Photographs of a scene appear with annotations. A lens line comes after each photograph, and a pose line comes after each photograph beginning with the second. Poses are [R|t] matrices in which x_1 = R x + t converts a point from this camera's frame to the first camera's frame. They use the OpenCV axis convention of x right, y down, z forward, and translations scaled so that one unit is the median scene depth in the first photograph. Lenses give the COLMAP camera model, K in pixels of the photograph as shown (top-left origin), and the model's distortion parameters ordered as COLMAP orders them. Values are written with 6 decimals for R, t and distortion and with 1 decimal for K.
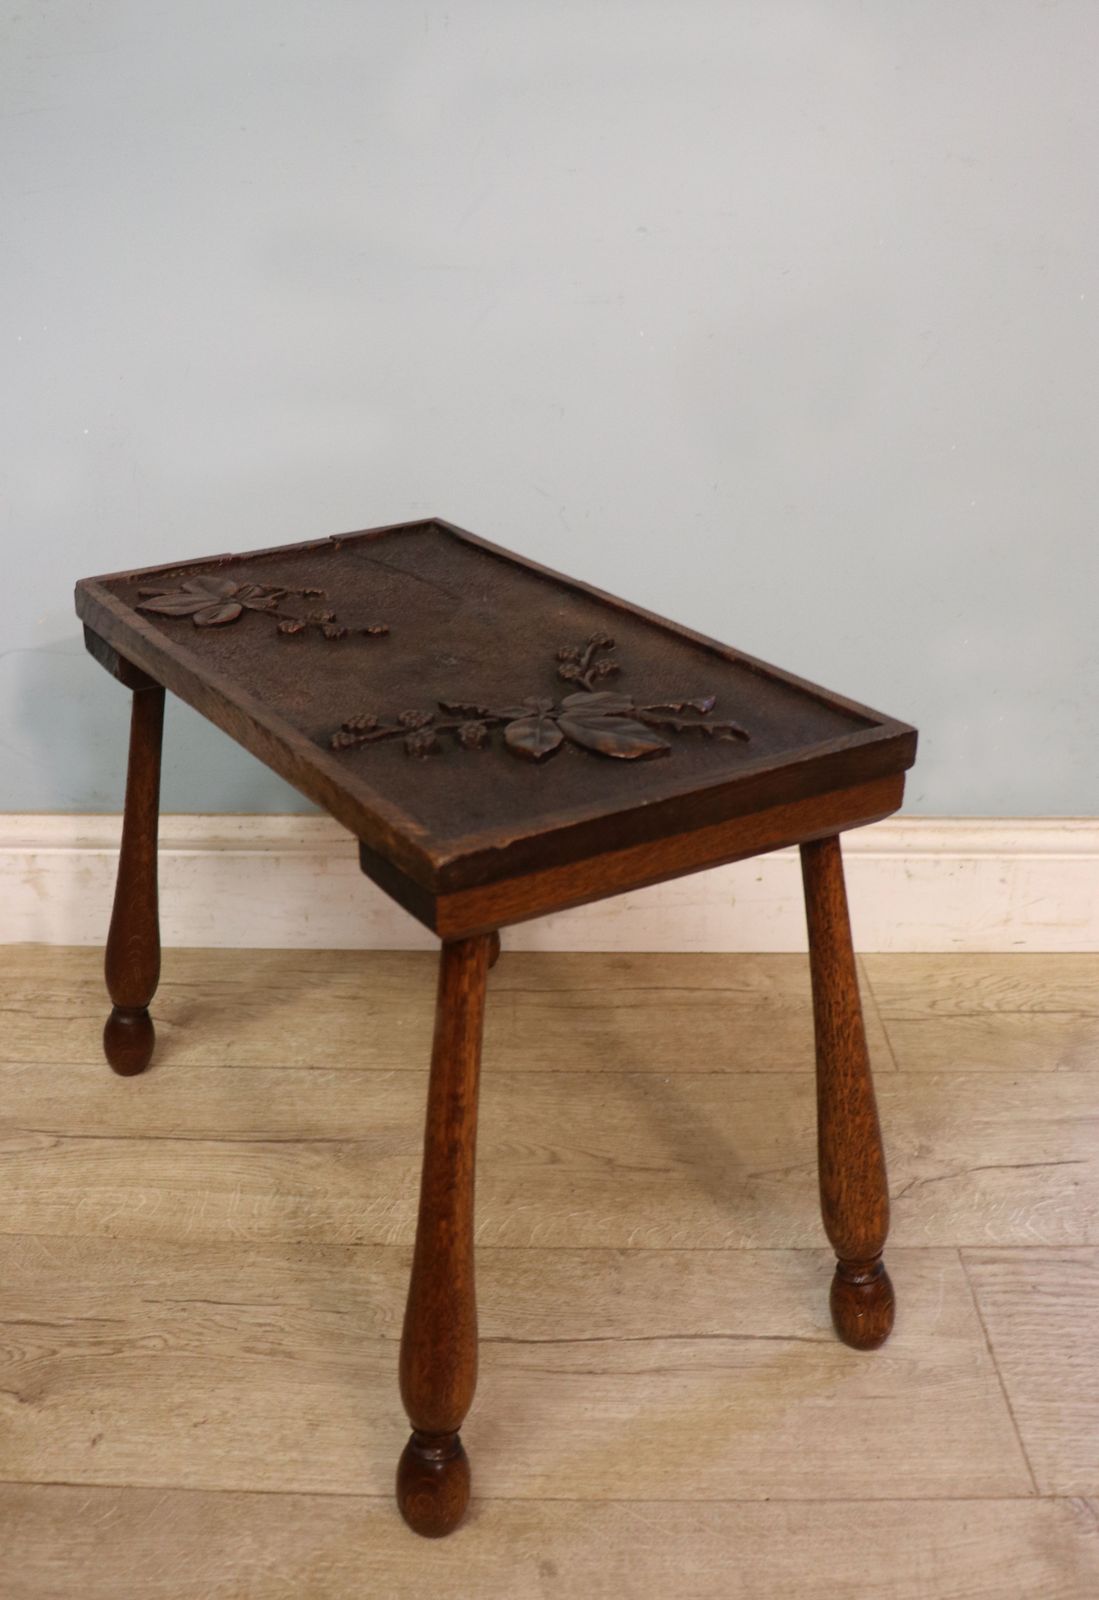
lens RADIAL K [[1677.7, 0, 571.6], [0, 1677.7, 839.9], [0, 0, 1]] dist [-0.158165, 0.000000]
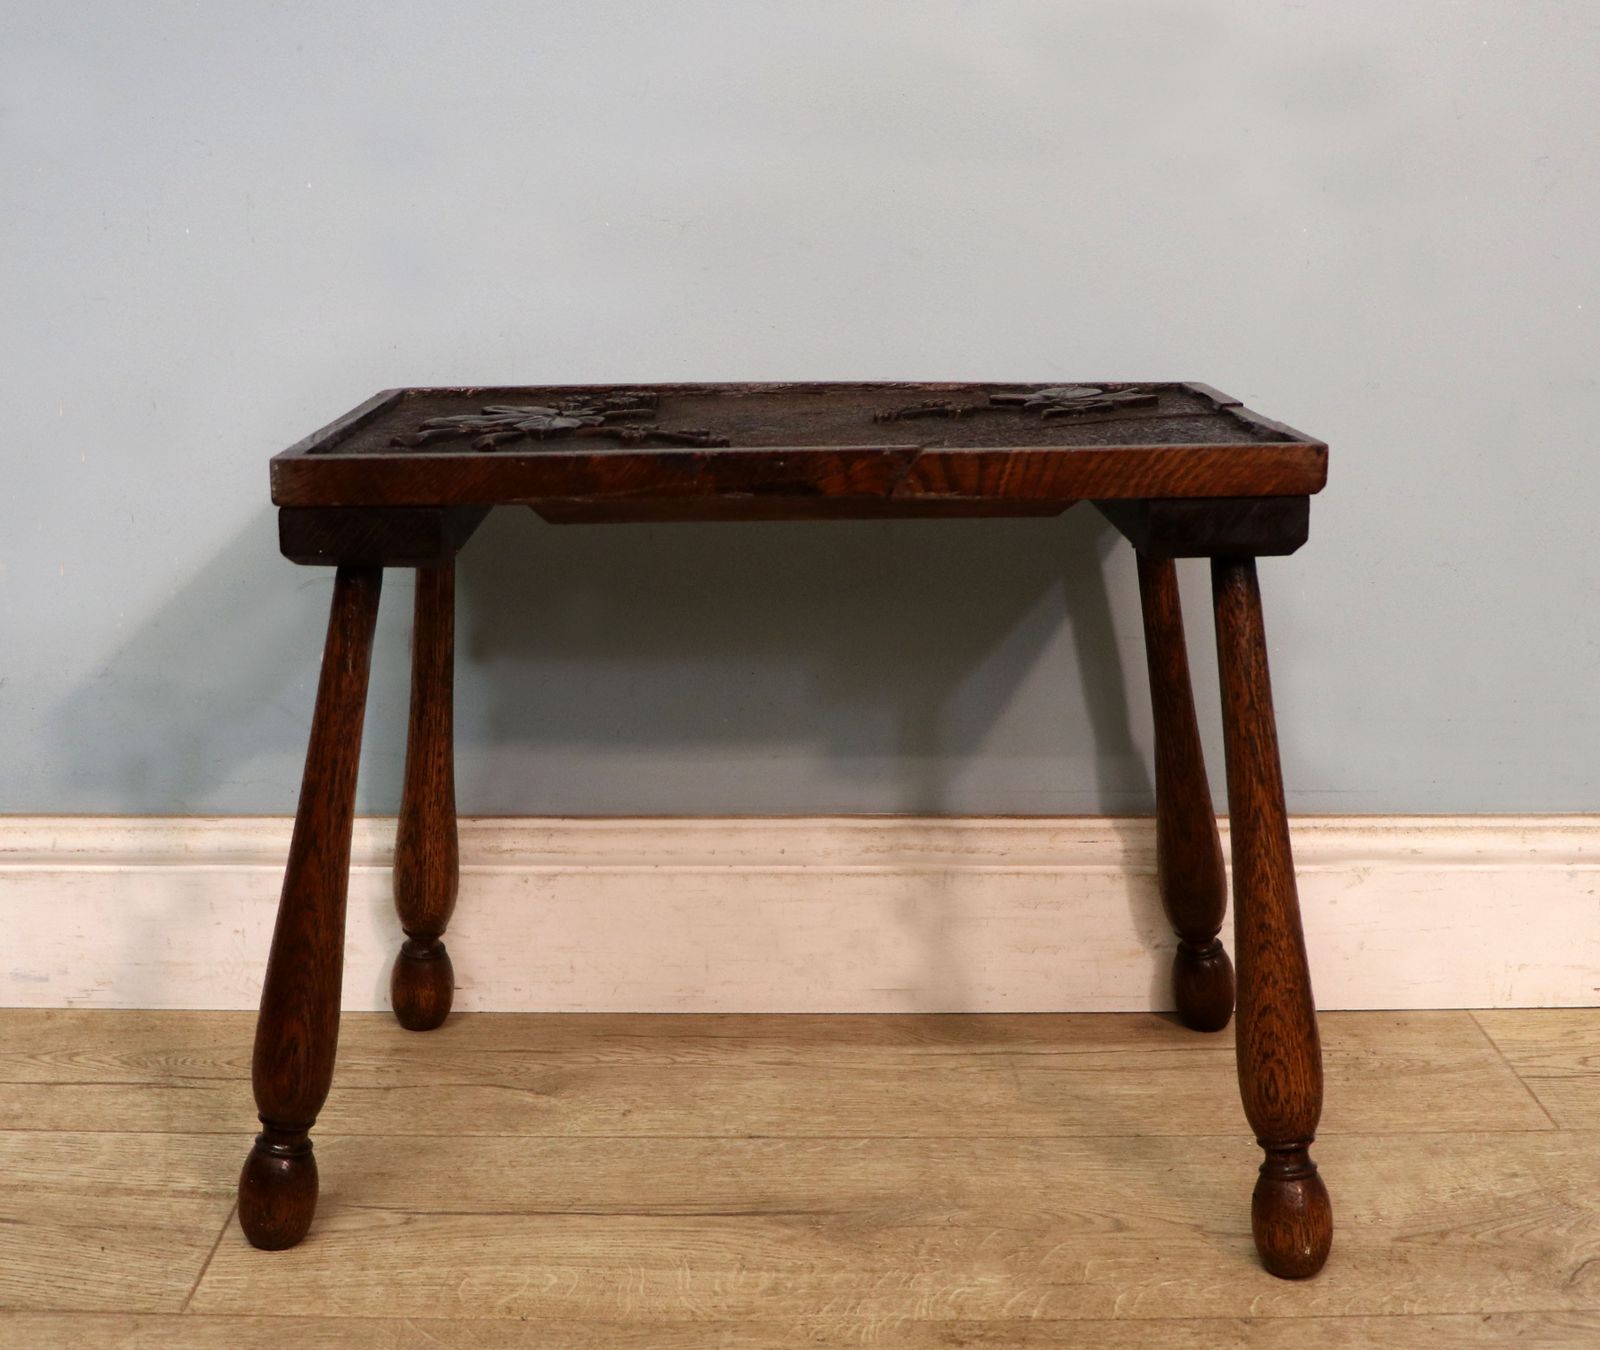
lens RADIAL K [[2518.4, 0, 798.3], [0, 2518.4, 737.9], [0, 0, 1]] dist [-0.143222, 0.000000]
pose [[0.999487, -0.000850, 0.032017, -0.180559], [0.007355, 0.979019, -0.203638, 0.200720], [-0.031173, 0.203769, 0.978523, -0.088041]]
